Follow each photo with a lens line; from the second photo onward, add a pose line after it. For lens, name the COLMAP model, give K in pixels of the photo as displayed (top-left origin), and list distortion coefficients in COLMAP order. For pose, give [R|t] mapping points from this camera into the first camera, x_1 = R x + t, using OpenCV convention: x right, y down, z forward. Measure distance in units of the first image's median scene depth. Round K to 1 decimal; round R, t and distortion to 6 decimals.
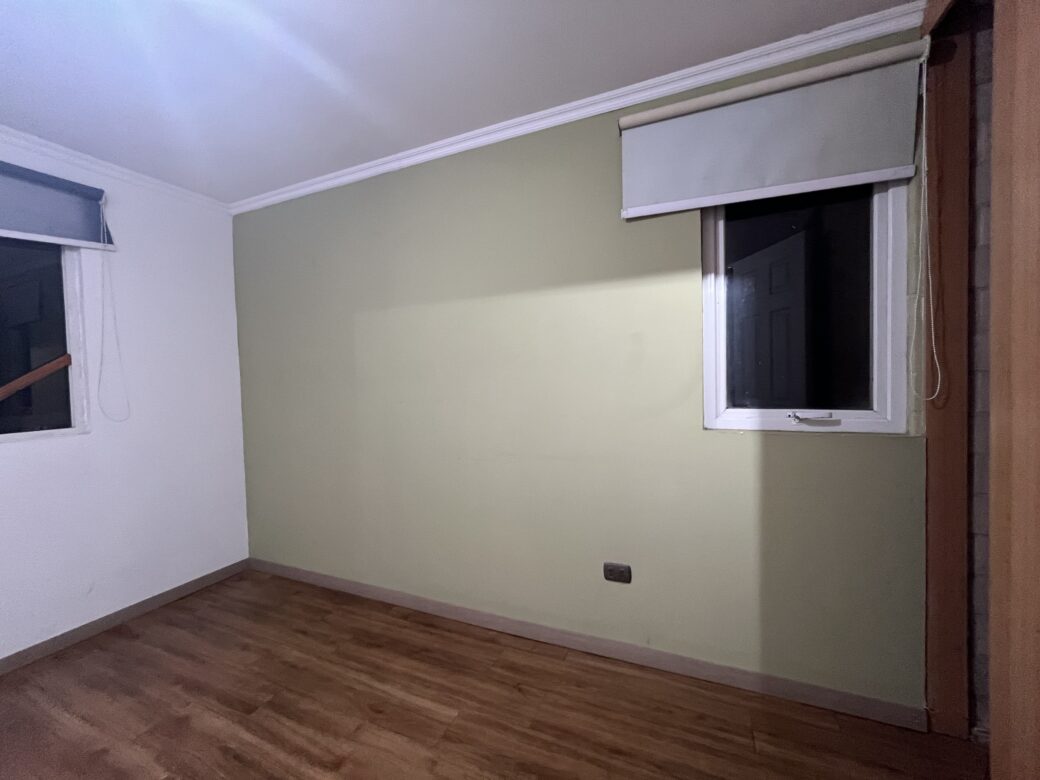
lens RADIAL K [[423.3, 0, 523.1], [0, 423.3, 391.3], [0, 0, 1]] dist [0.000101, -0.001573]
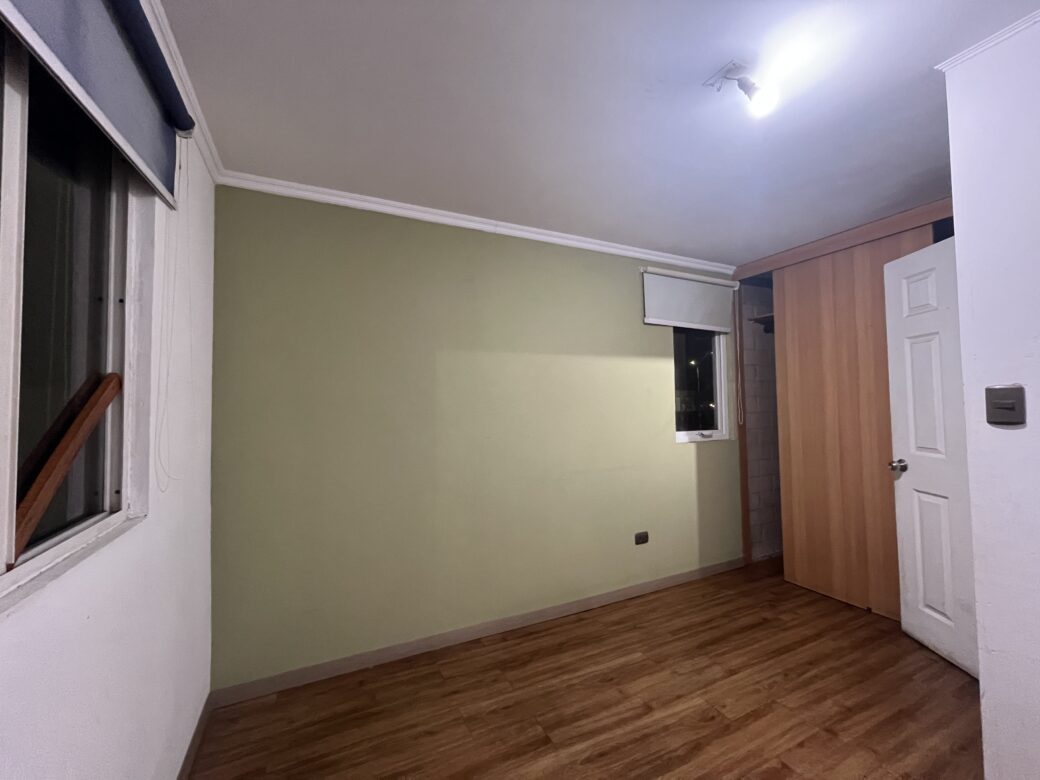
lens RADIAL K [[423.3, 0, 523.8], [0, 423.3, 387.8], [0, 0, 1]] dist [0.000101, -0.001573]
pose [[0.642655, 0.047178, 0.764702, -1.416138], [0.020059, 0.996724, -0.078350, -0.020364], [-0.765893, 0.065691, 0.639603, 0.307559]]
